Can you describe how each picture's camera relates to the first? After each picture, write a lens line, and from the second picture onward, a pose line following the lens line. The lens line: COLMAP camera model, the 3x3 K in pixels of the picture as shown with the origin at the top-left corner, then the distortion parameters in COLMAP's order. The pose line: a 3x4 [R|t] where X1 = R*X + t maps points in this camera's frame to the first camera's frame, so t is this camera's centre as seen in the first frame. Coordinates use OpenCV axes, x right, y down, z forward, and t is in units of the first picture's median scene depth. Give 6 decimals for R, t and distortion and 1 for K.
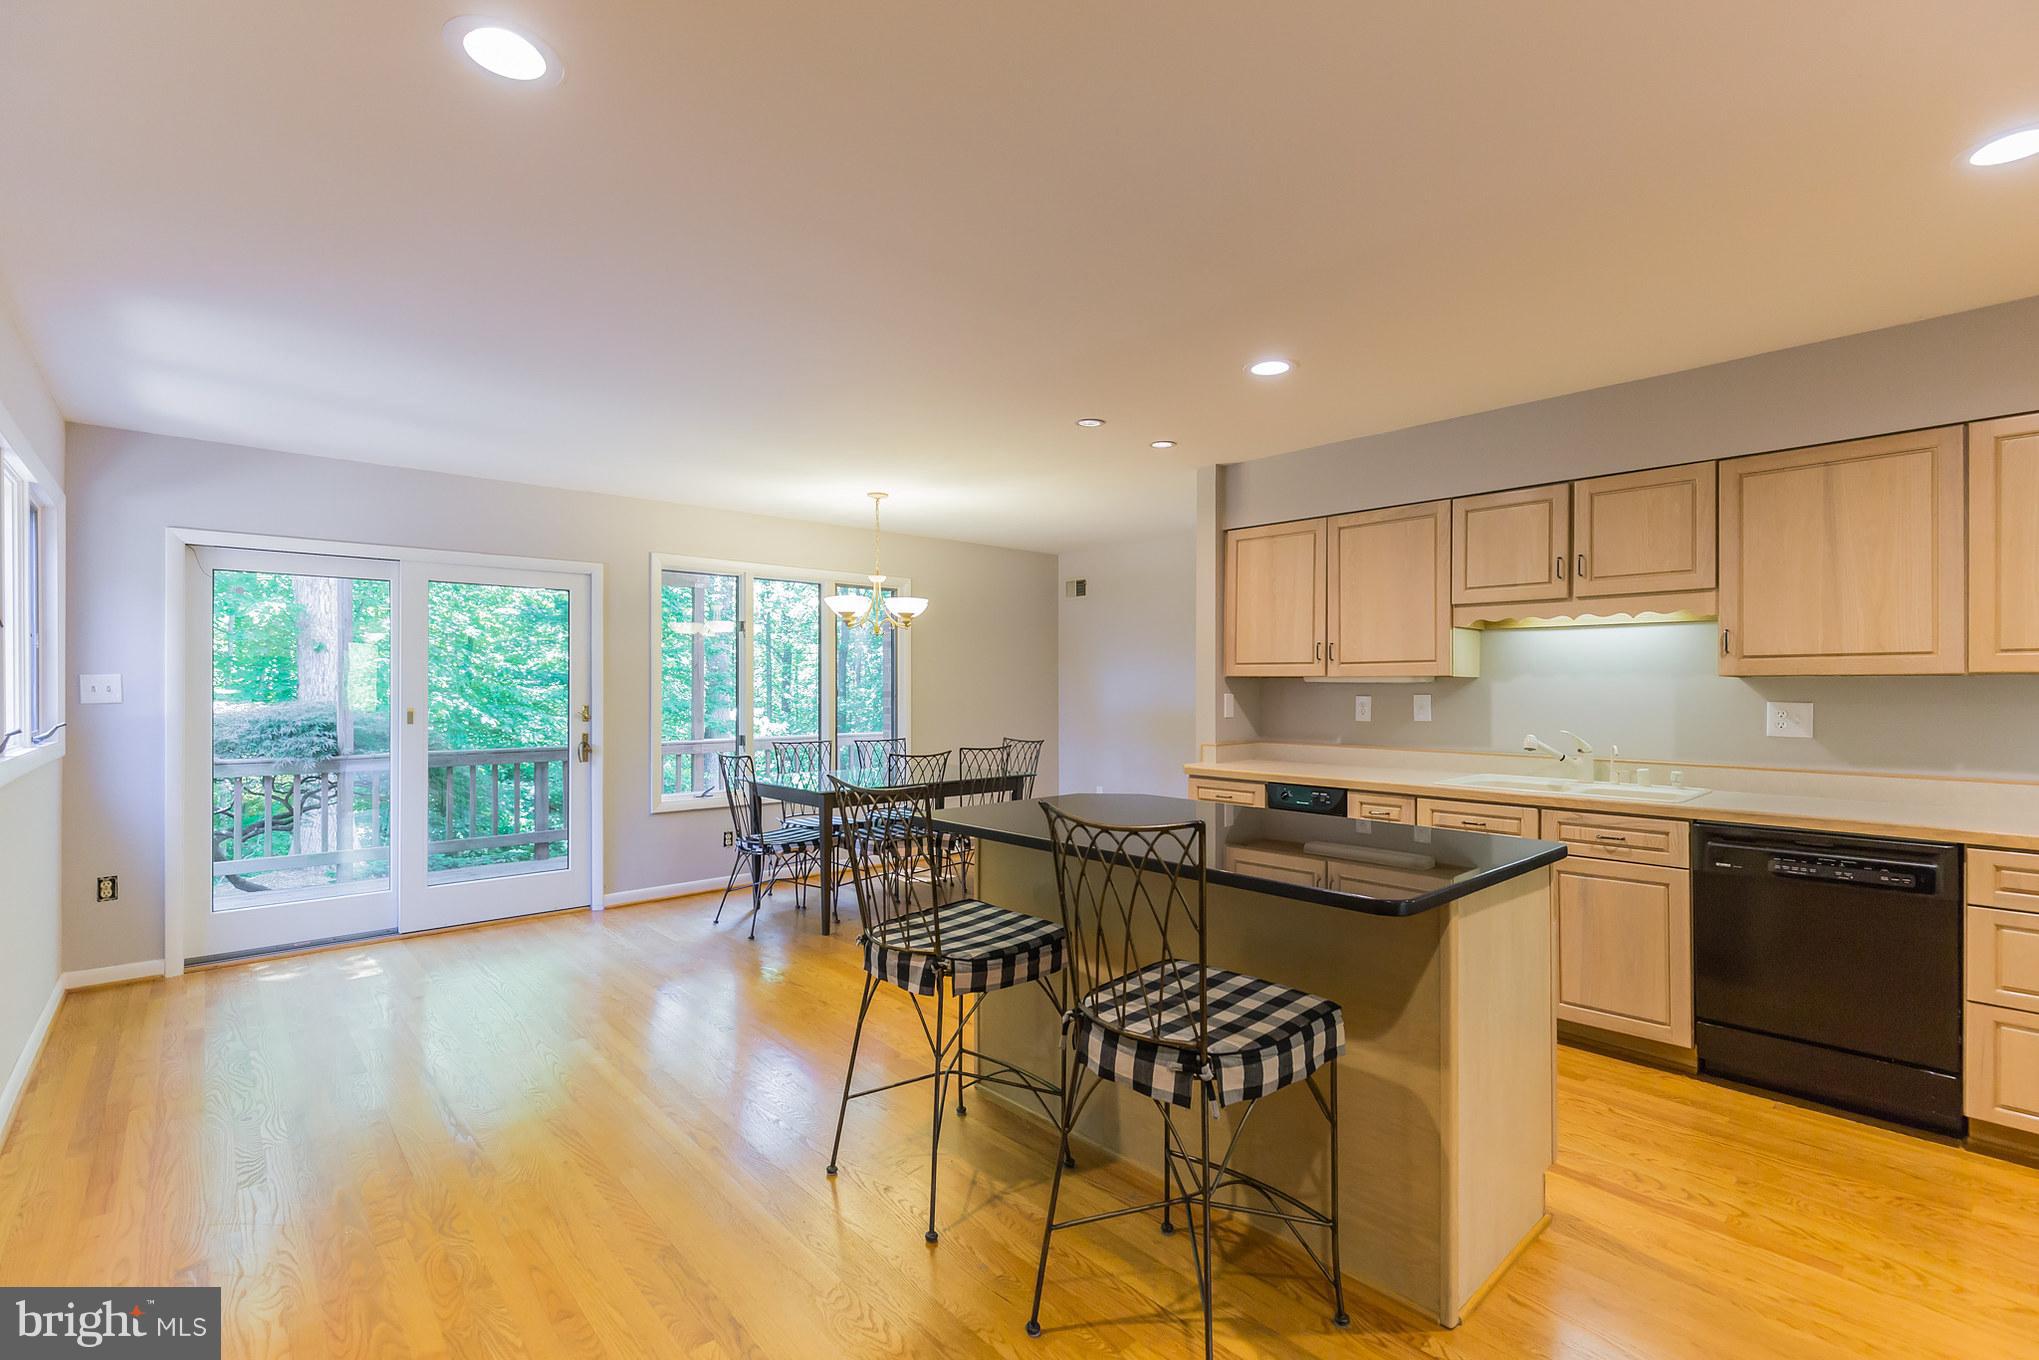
lens RADIAL K [[906.0, 0, 1024.8], [0, 906.0, 682.3], [0, 0, 1]] dist [0.001962, -0.000121]
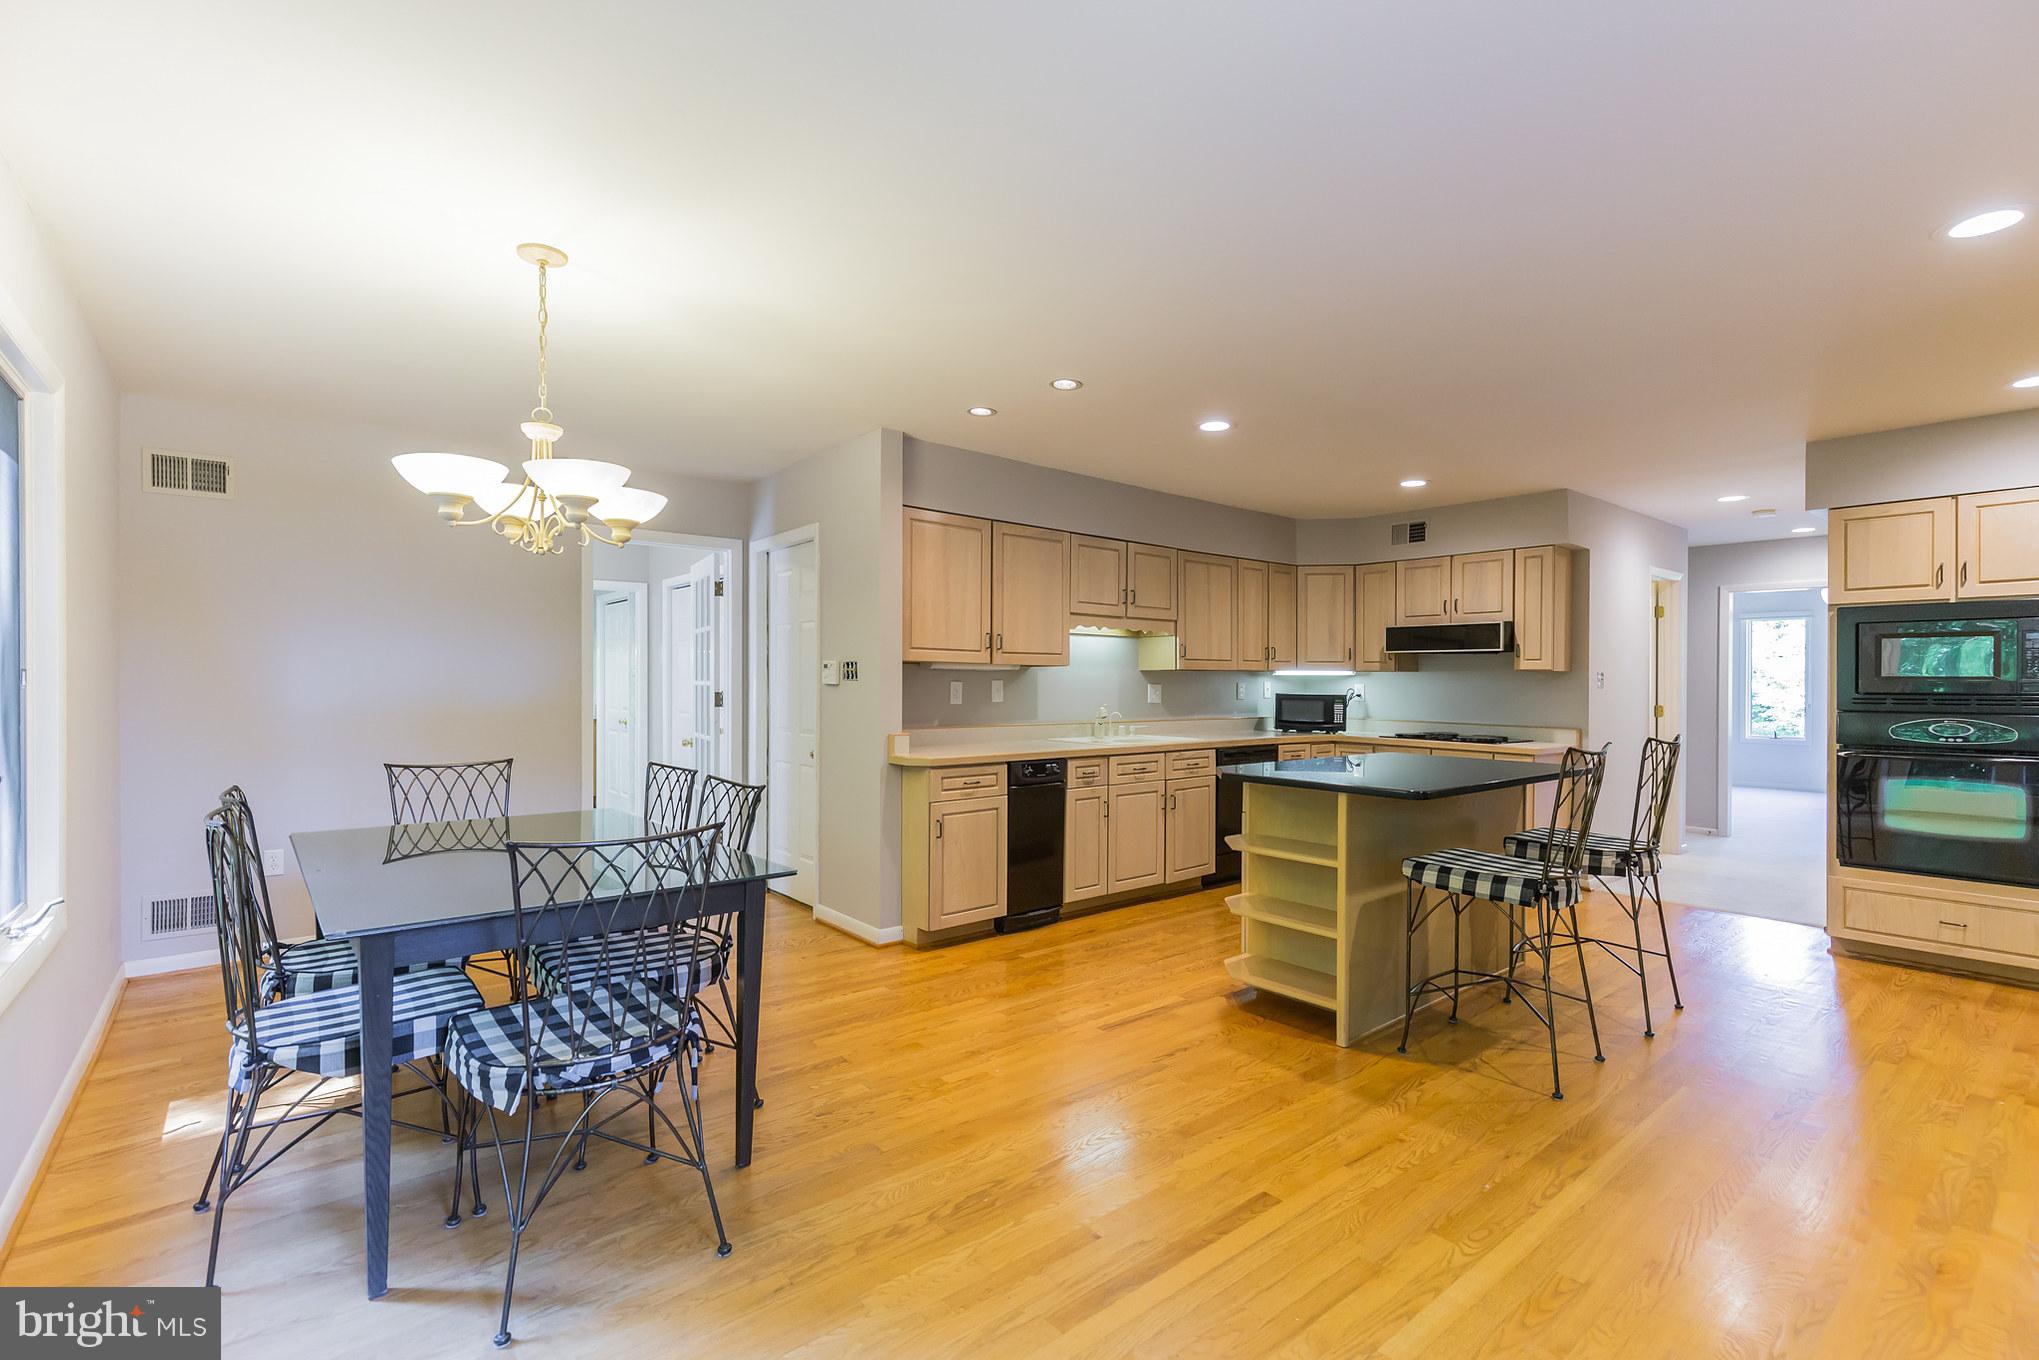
lens RADIAL K [[906.0, 0, 1024.1], [0, 906.0, 685.1], [0, 0, 1]] dist [0.001962, -0.000121]
pose [[0.045020, -0.008960, 0.998946, -0.800276], [-0.011677, 0.999887, 0.009495, 0.008637], [-0.998918, -0.012092, 0.044911, 0.936643]]
